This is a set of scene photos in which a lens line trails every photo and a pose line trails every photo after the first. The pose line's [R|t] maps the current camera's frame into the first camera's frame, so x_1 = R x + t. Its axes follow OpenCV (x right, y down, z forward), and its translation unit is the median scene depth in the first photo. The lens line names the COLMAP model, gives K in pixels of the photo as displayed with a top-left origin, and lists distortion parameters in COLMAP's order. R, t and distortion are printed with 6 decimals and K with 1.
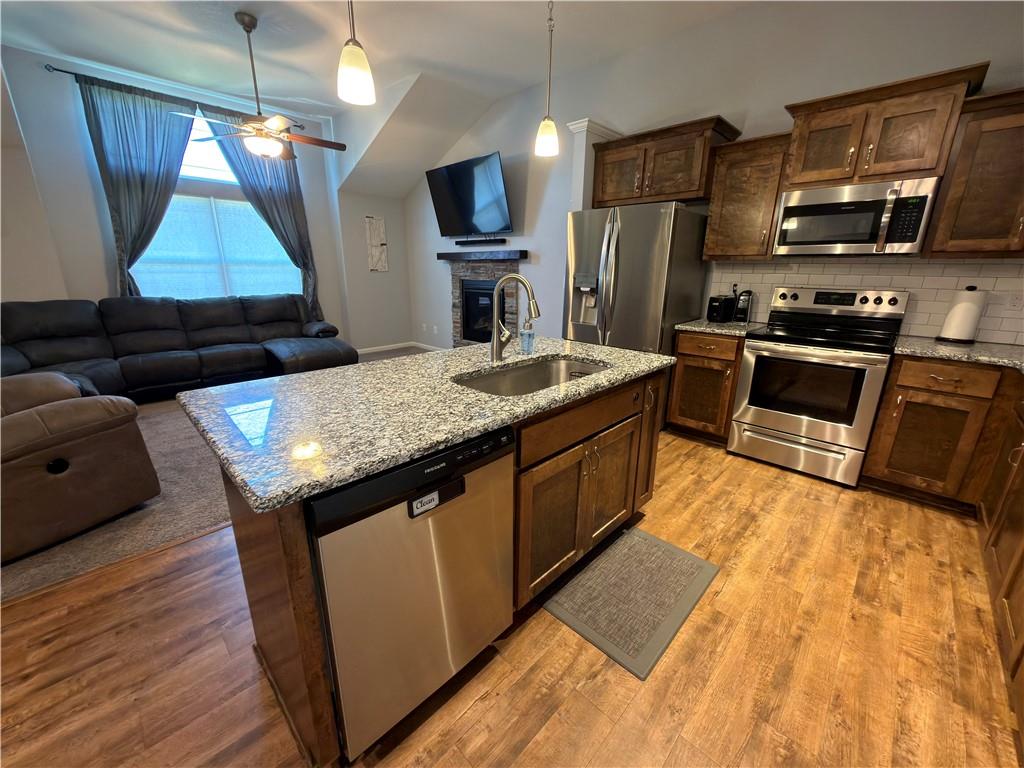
lens RADIAL K [[406.0, 0, 512.0], [0, 406.0, 385.2], [0, 0, 1]] dist [-0.001416, 0.000245]
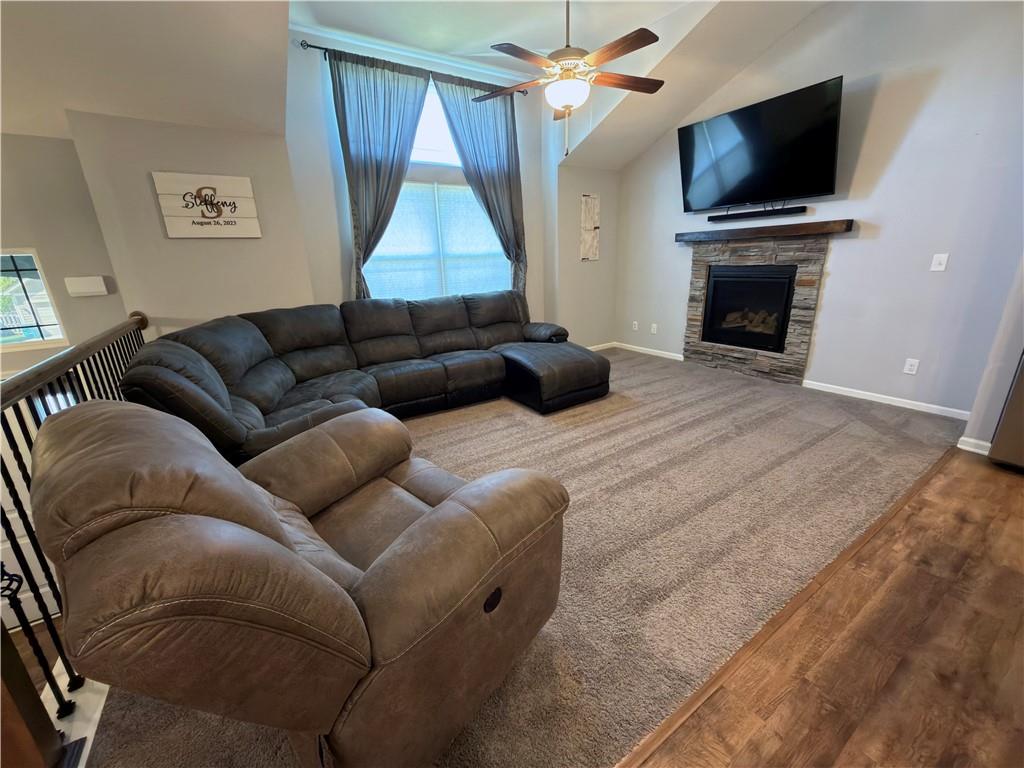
lens RADIAL K [[406.0, 0, 512.0], [0, 406.0, 385.2], [0, 0, 1]] dist [-0.001416, 0.000245]
pose [[0.974426, 0.023585, -0.223469, -0.564052], [-0.017897, 0.999463, 0.027445, -0.077588], [0.223996, -0.022744, 0.974325, 0.254481]]
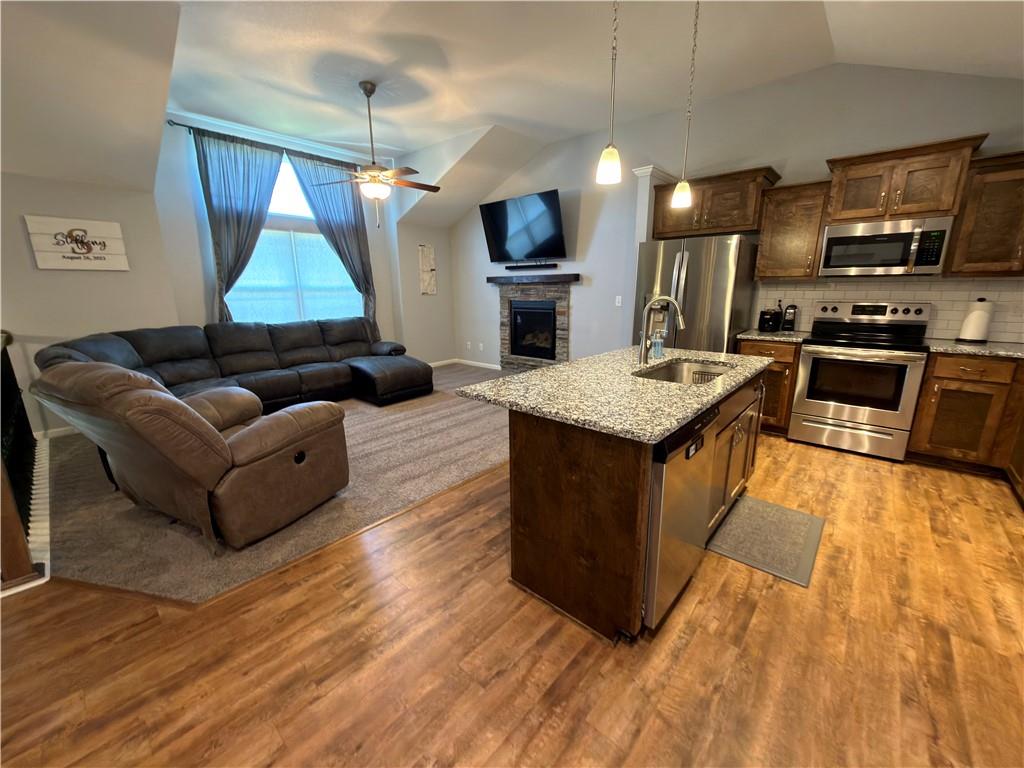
lens RADIAL K [[406.0, 0, 512.0], [0, 406.0, 385.2], [0, 0, 1]] dist [-0.001416, 0.000245]
pose [[0.998872, -0.027905, 0.038420, -0.300405], [0.029608, 0.998571, -0.044479, 0.031712], [-0.037124, 0.045566, 0.998271, -0.154542]]
